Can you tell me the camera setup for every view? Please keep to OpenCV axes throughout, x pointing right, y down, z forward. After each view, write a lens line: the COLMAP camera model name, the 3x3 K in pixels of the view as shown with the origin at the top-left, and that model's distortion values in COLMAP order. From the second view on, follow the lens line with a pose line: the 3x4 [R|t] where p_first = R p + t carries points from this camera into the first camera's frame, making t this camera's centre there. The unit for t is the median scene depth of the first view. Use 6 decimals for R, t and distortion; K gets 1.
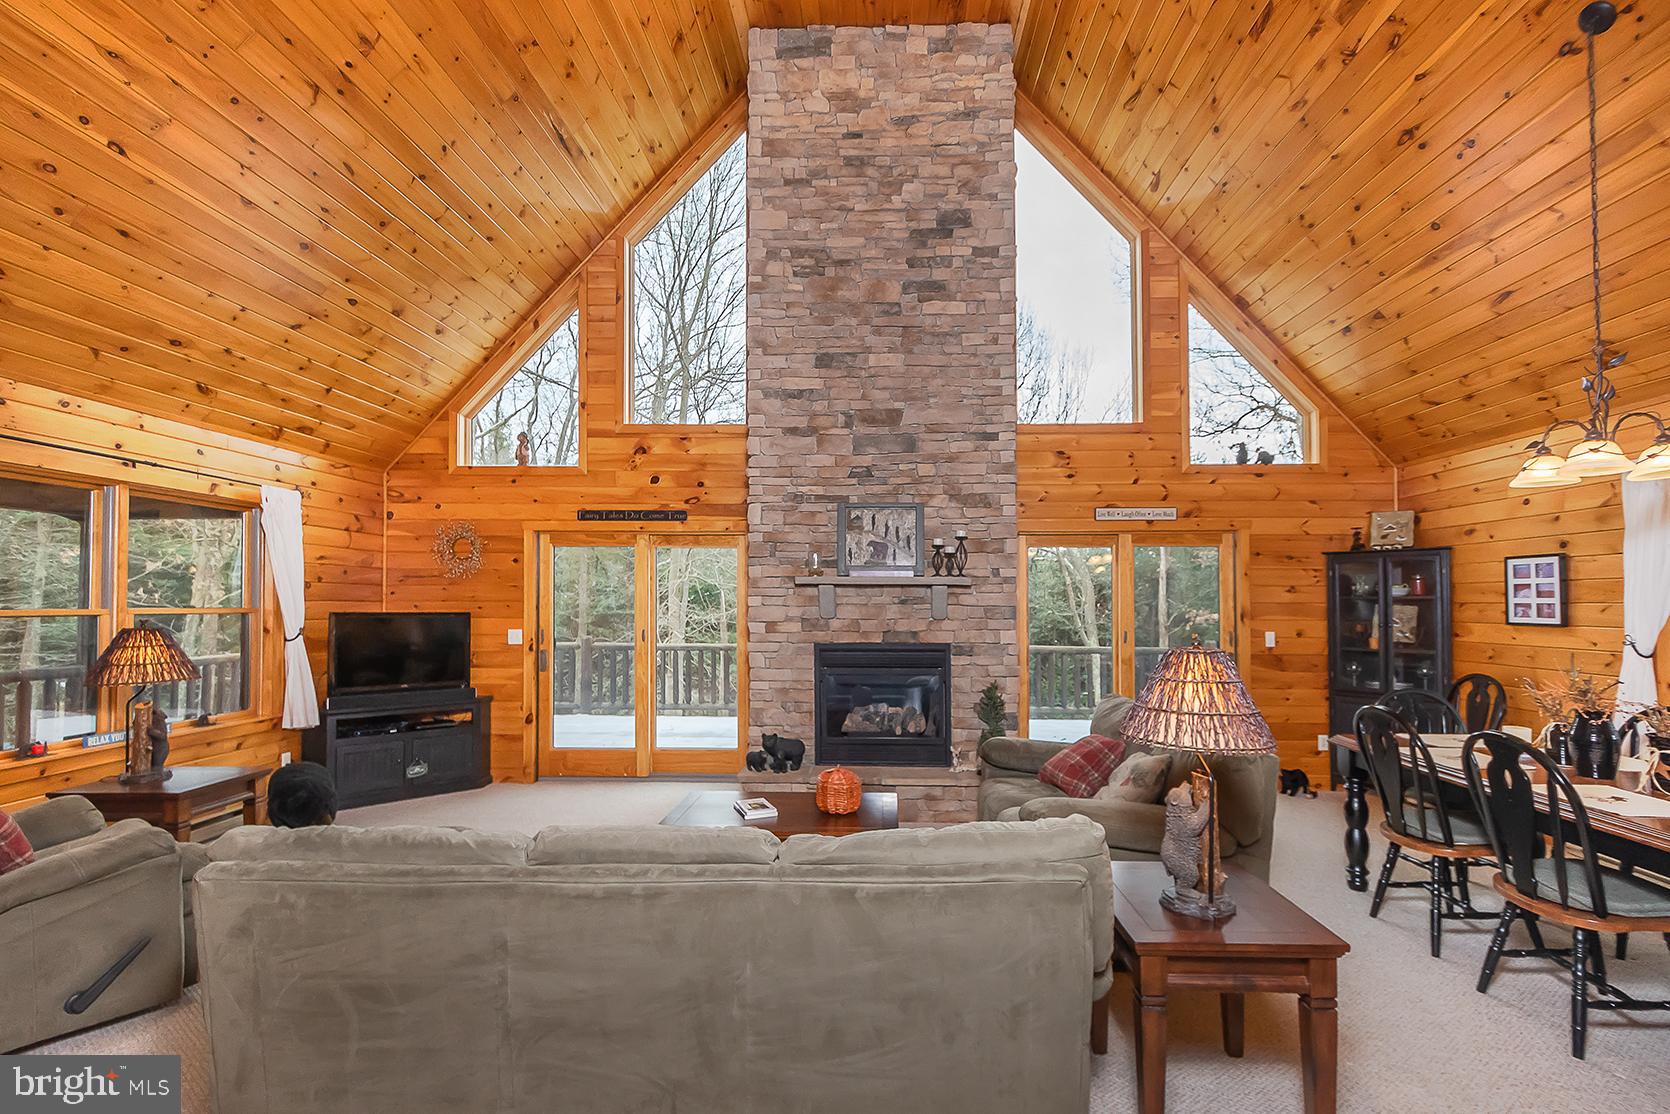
lens RADIAL K [[776.4, 0, 867.8], [0, 776.4, 588.4], [0, 0, 1]] dist [-0.013919, -0.000813]
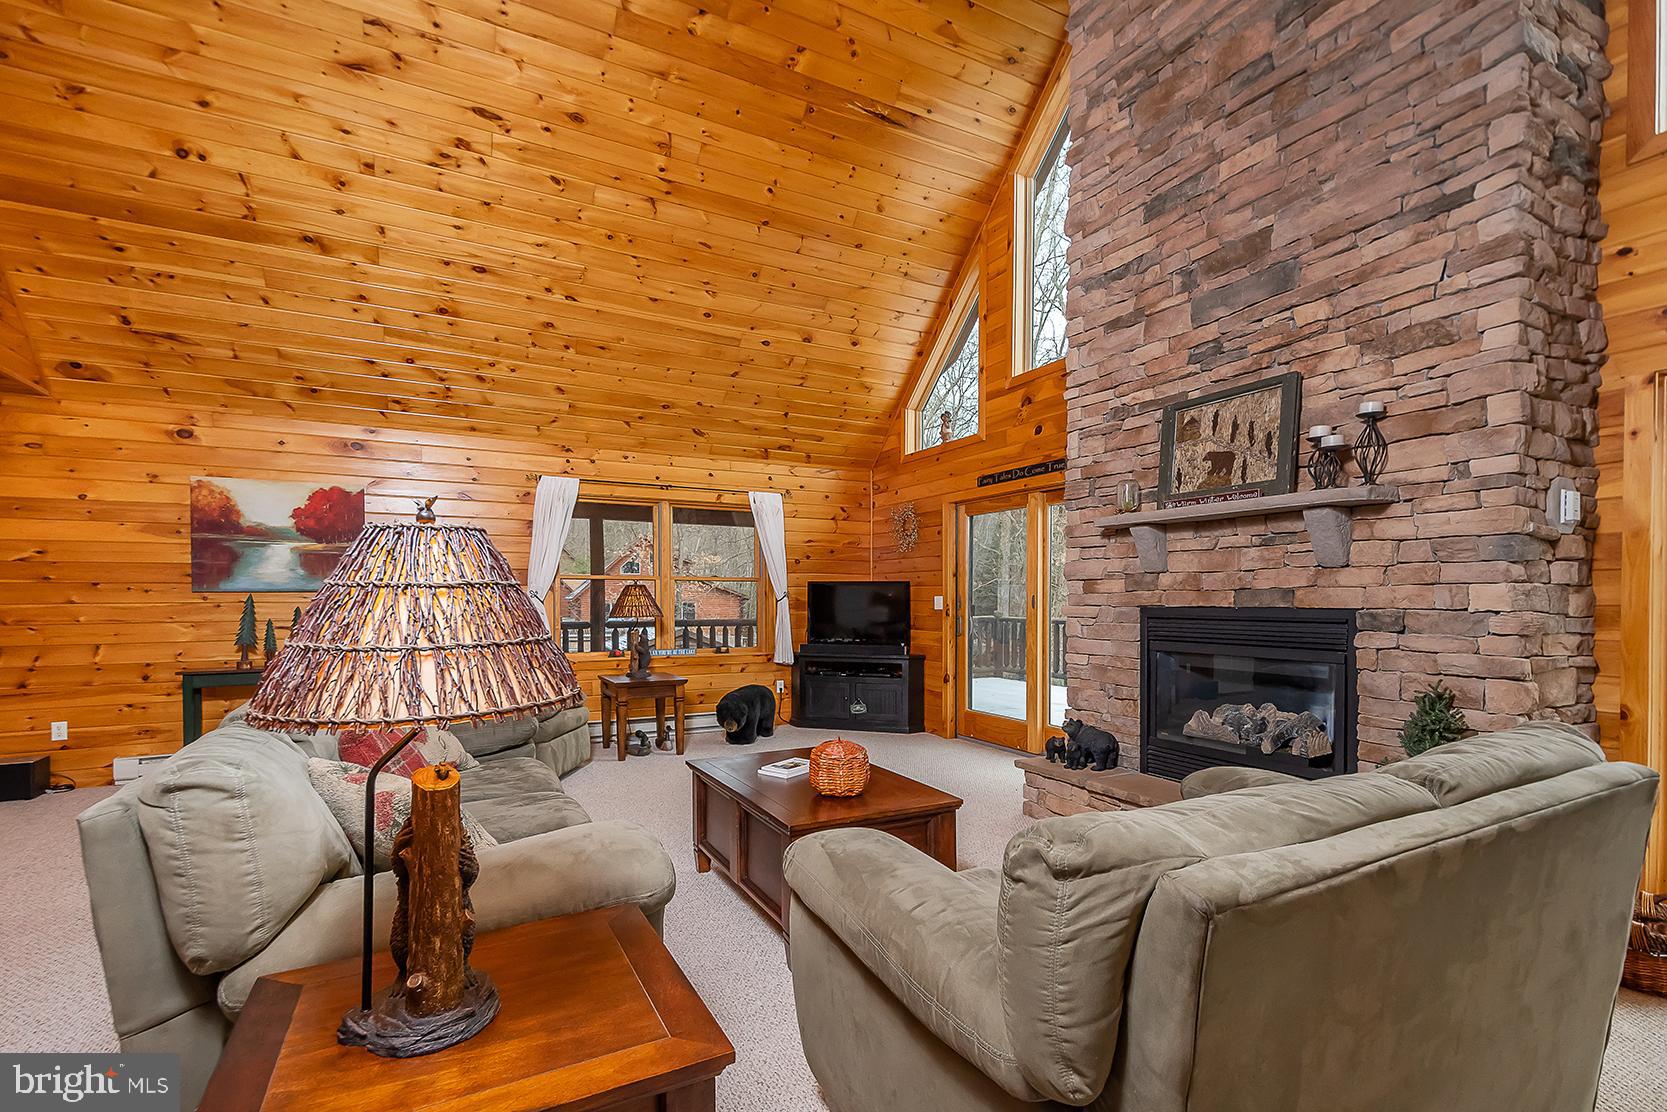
lens RADIAL K [[695.1, 0, 753.1], [0, 695.1, 613.1], [0, 0, 1]] dist [0.000780, -0.003812]
pose [[0.453028, 0.019117, -0.891291, 0.351766], [0.019967, 0.999302, 0.031583, 0.048222], [0.891273, -0.032105, 0.452330, 0.379154]]
